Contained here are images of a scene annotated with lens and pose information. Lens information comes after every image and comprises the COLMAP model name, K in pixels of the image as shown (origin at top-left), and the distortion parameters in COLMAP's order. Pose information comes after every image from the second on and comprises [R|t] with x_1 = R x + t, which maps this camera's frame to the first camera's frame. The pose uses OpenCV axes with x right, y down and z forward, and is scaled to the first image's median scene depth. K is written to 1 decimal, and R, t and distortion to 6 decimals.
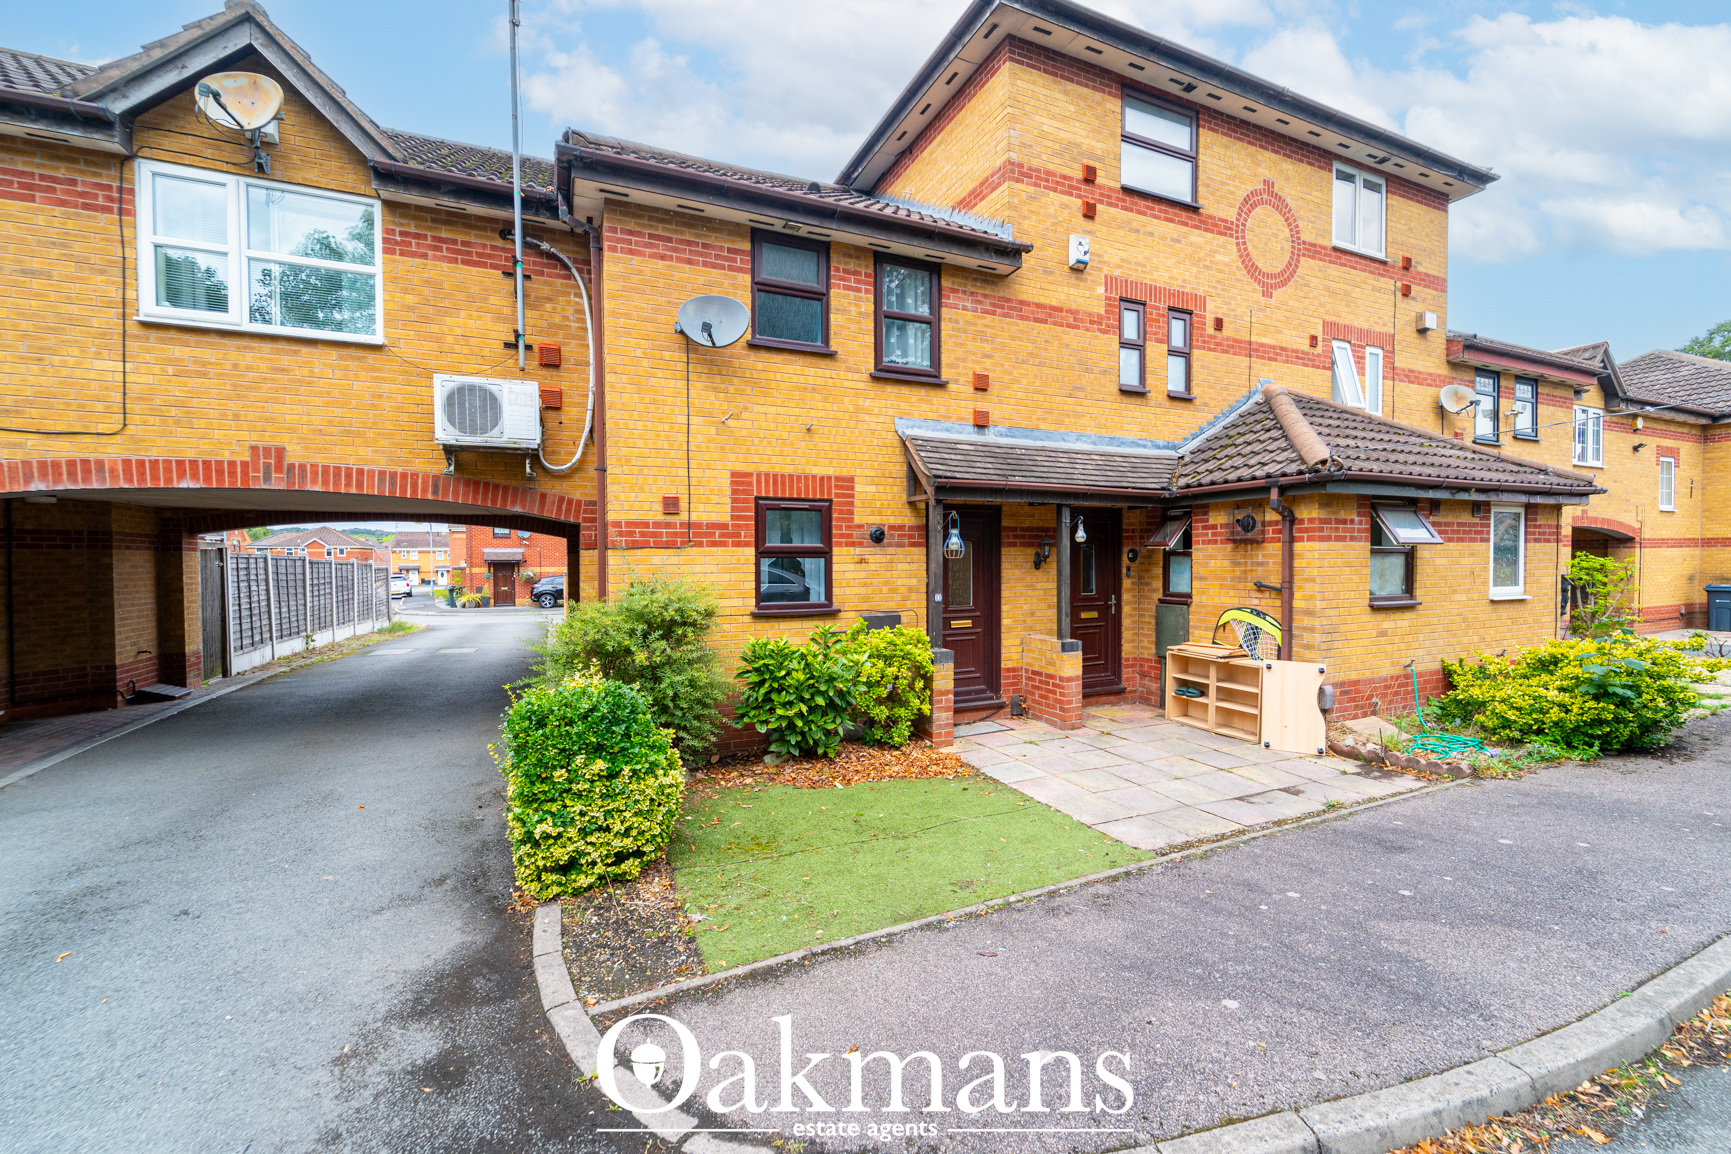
lens RADIAL K [[719.0, 0, 880.5], [0, 719.0, 575.9], [0, 0, 1]] dist [0.005094, -0.003576]
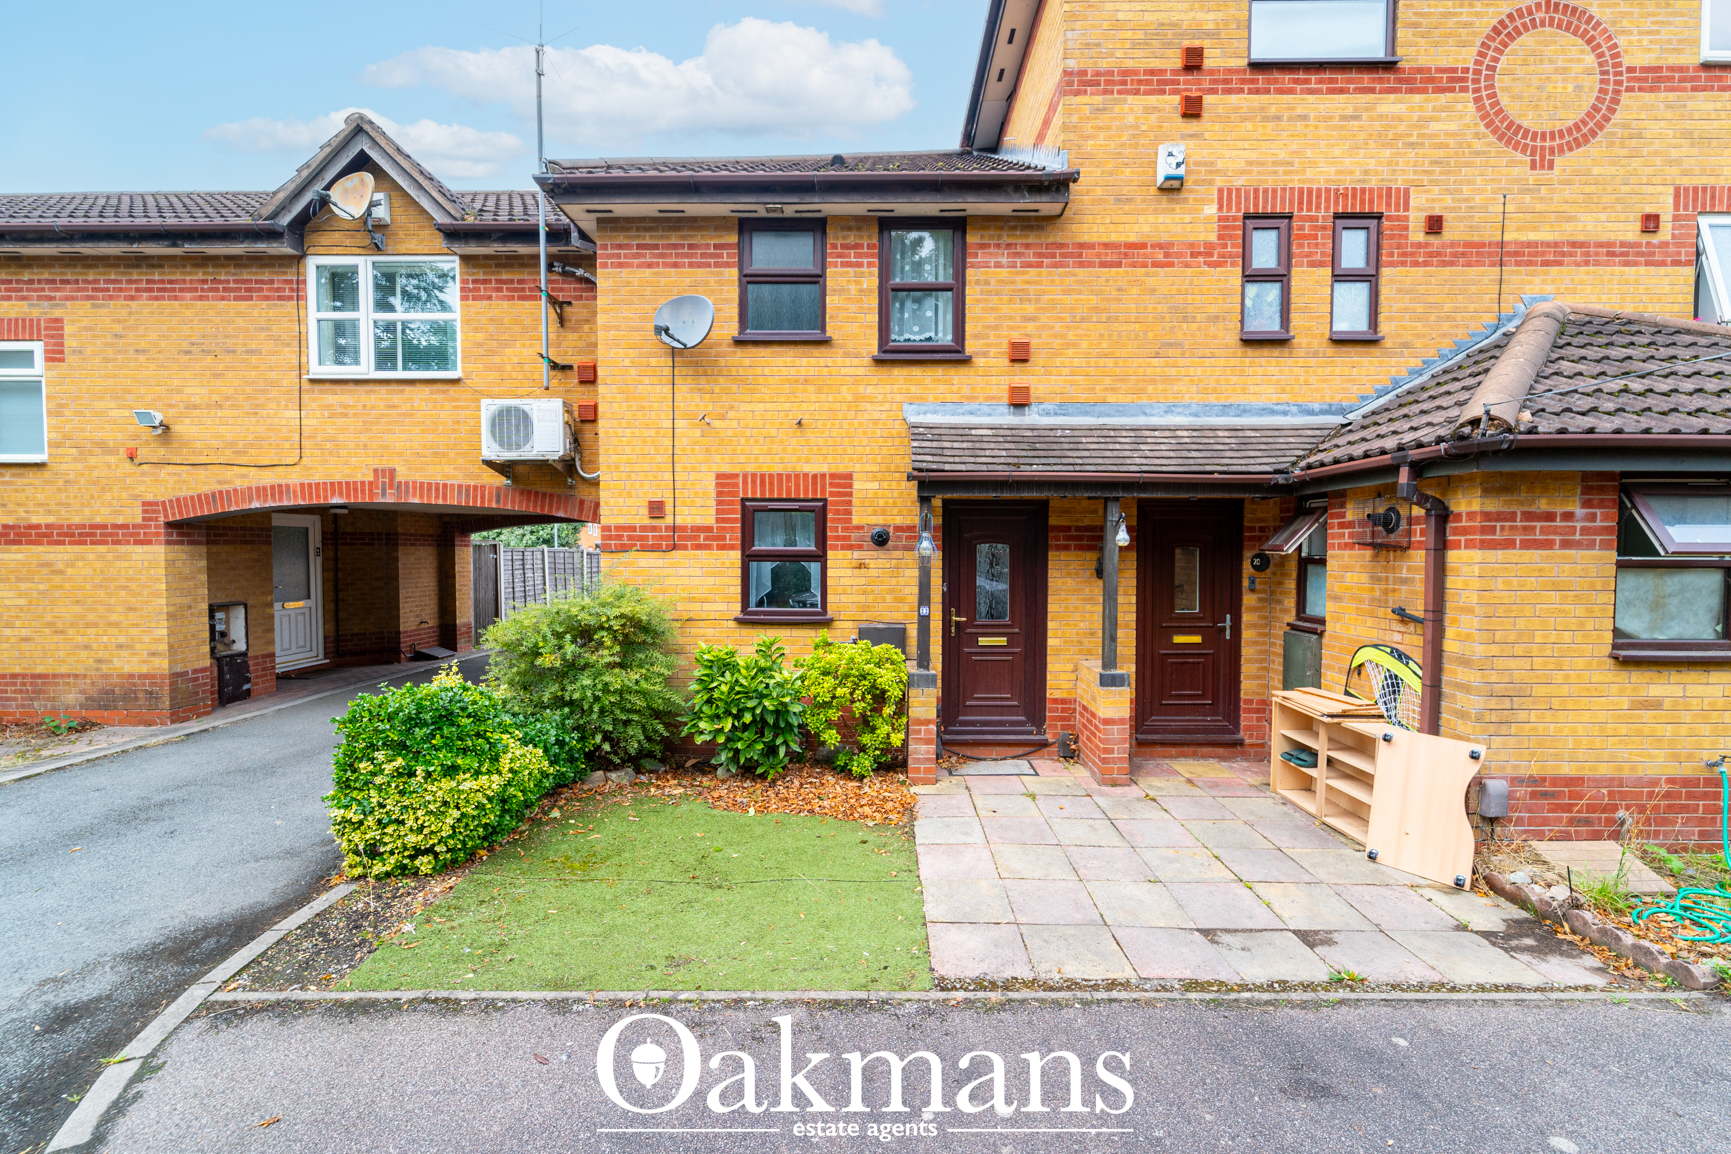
lens RADIAL K [[719.0, 0, 880.5], [0, 719.0, 575.9], [0, 0, 1]] dist [0.005094, -0.003576]
pose [[0.899317, 0.024596, -0.436605, 0.406184], [-0.018631, 0.999665, 0.017940, -0.025788], [0.436901, -0.008000, 0.899474, 0.204510]]
